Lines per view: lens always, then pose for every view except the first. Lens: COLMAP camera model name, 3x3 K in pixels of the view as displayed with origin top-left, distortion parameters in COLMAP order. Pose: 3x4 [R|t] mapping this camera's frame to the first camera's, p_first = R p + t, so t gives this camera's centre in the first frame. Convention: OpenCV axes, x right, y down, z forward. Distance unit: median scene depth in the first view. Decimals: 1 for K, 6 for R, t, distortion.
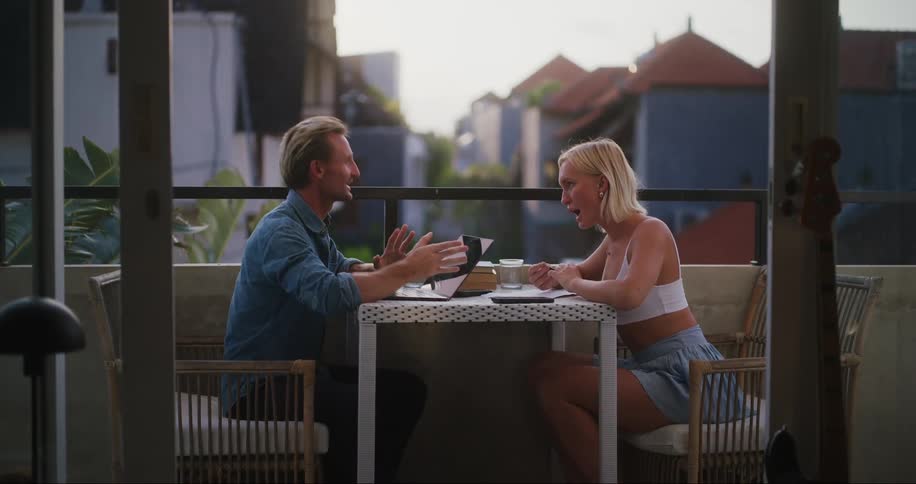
lens RADIAL K [[1456.8, 0, 451.2], [0, 1456.8, 261.6], [0, 0, 1]] dist [-0.003691, -0.207031]
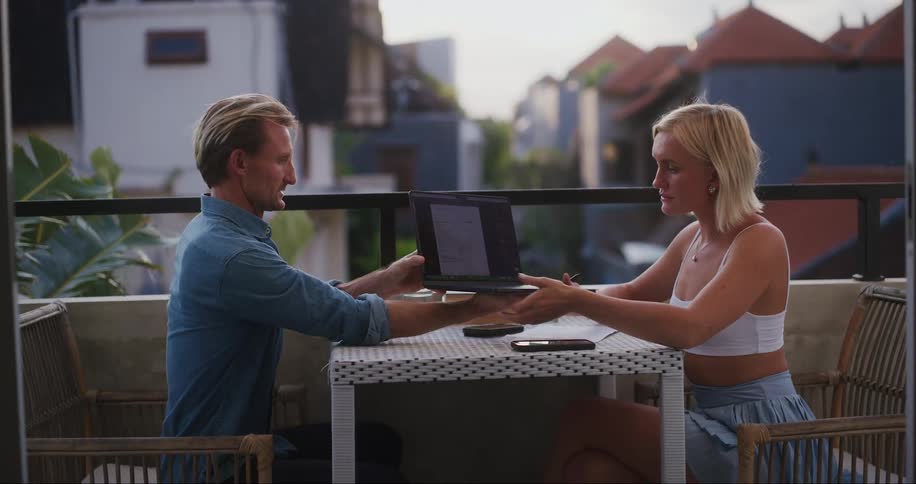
lens RADIAL K [[1396.6, 0, 458.0], [0, 1396.6, 242.0], [0, 0, 1]] dist [-0.043720, -0.028521]
pose [[0.998761, -0.023016, -0.044133, 0.032845], [0.023064, 0.999734, 0.000592, -0.027964], [0.044108, -0.001609, 0.999025, 0.295073]]
